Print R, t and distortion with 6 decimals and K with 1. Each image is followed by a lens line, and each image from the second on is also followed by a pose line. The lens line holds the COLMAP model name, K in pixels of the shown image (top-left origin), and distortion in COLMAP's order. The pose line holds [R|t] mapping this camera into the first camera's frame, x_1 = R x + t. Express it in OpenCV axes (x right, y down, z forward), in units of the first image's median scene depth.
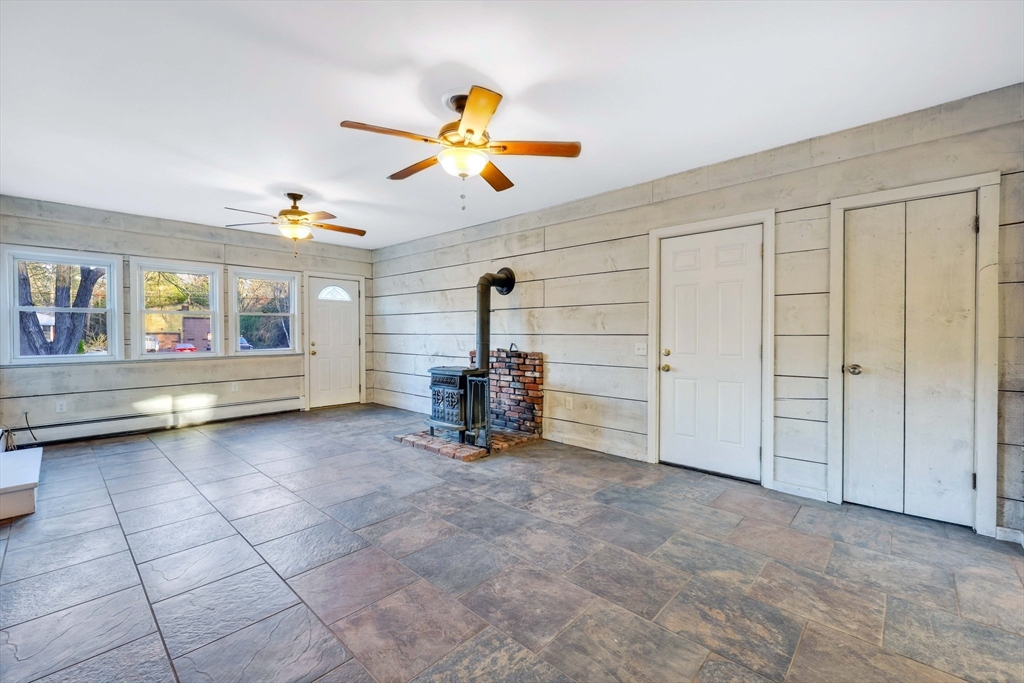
lens RADIAL K [[433.1, 0, 505.4], [0, 433.1, 341.6], [0, 0, 1]] dist [0.002902, 0.000729]
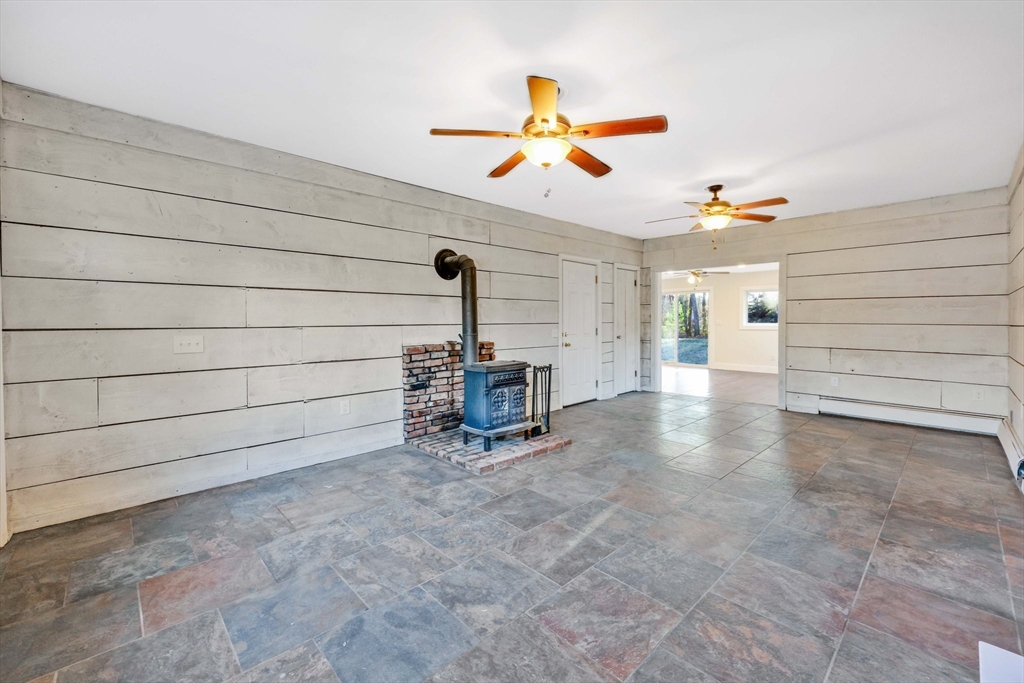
lens RADIAL K [[433.1, 0, 522.4], [0, 433.1, 323.0], [0, 0, 1]] dist [0.002902, 0.000729]
pose [[0.038749, -0.011142, 0.999187, -0.957705], [0.019454, 0.999757, 0.010394, -0.028651], [-0.999060, 0.019035, 0.038956, 0.887349]]
